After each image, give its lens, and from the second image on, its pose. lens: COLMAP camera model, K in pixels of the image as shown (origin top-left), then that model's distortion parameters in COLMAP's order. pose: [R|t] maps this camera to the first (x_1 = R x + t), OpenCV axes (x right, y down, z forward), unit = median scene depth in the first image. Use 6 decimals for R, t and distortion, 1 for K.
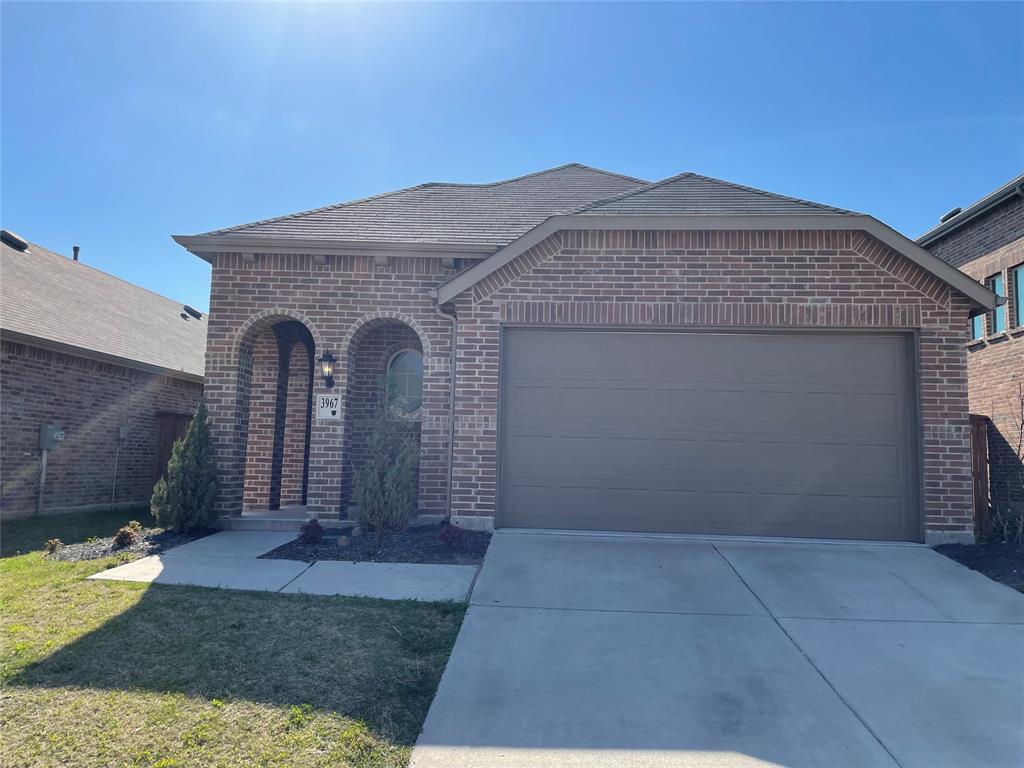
lens RADIAL K [[758.8, 0, 518.5], [0, 758.8, 382.8], [0, 0, 1]] dist [0.053084, -0.000203]
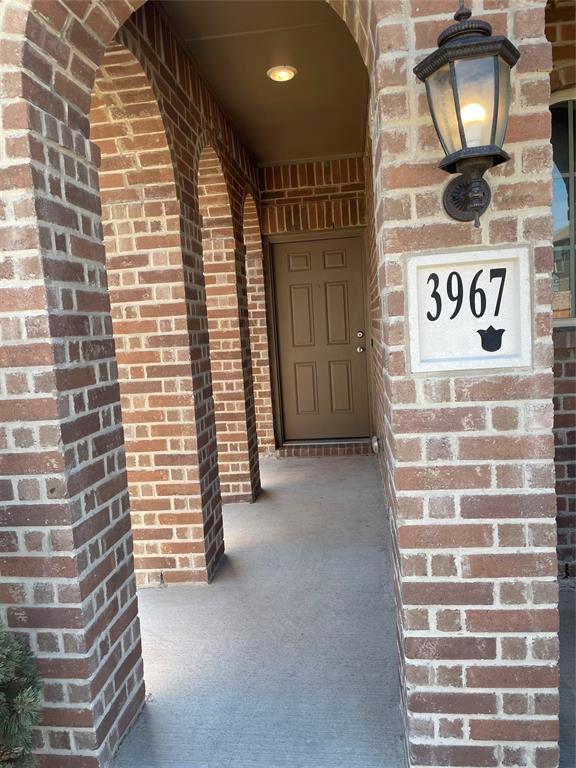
lens RADIAL K [[576.6, 0, 286.2], [0, 576.6, 387.1], [0, 0, 1]] dist [0.055591, -0.067923]
pose [[0.992976, -0.080763, -0.086469, -0.278936], [0.097571, 0.972318, 0.212316, 0.012208], [0.066929, -0.219262, 0.973368, 0.812386]]
